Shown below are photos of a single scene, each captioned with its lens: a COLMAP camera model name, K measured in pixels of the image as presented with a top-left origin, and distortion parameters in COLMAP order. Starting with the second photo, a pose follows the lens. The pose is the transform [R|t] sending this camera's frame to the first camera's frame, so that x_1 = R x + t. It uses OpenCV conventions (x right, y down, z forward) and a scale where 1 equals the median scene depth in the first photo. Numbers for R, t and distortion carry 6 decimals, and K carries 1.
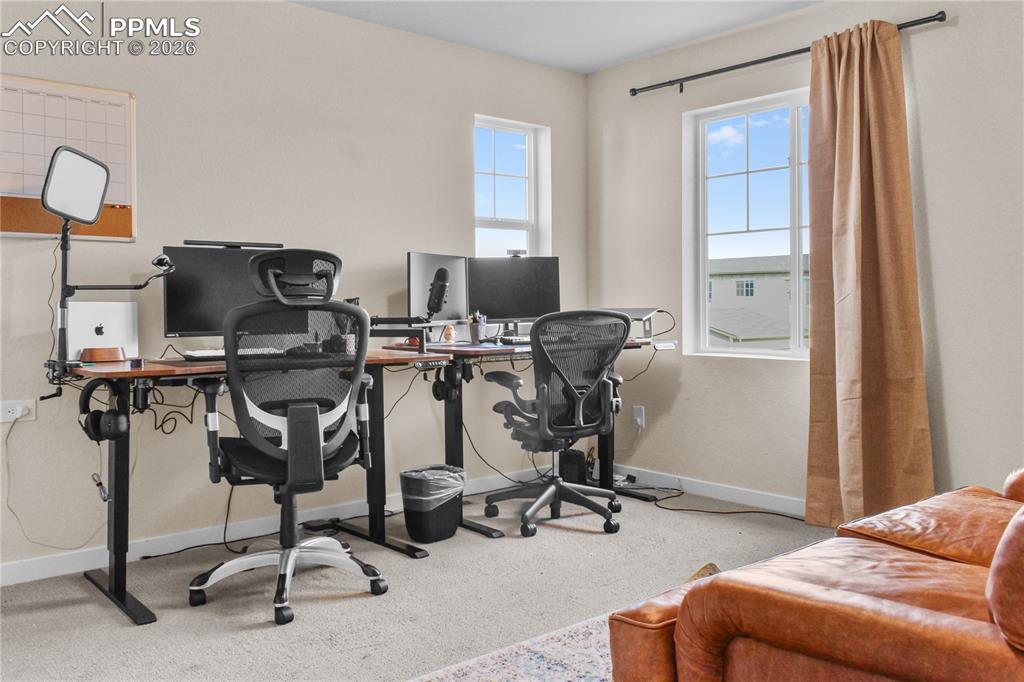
lens RADIAL K [[854.3, 0, 512.1], [0, 854.3, 312.1], [0, 0, 1]] dist [0.003044, 0.008444]
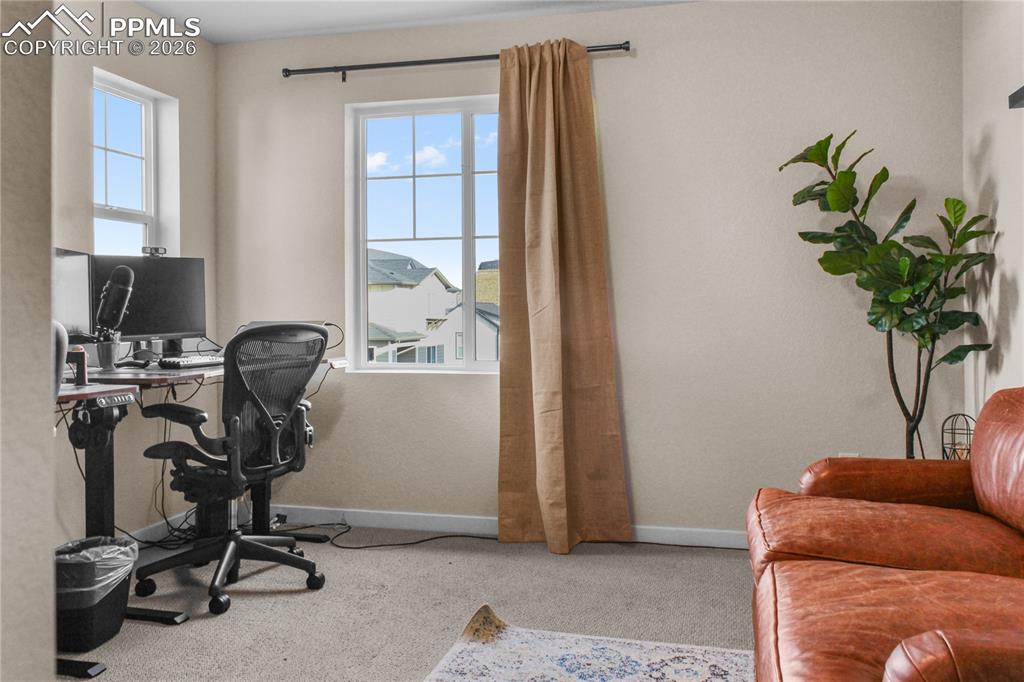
lens RADIAL K [[854.3, 0, 512.1], [0, 854.3, 312.1], [0, 0, 1]] dist [0.003044, 0.008444]
pose [[0.822742, 0.001865, 0.568411, -0.197108], [0.006458, 0.999899, -0.012628, -0.001543], [-0.568378, 0.014061, 0.822648, 0.188398]]
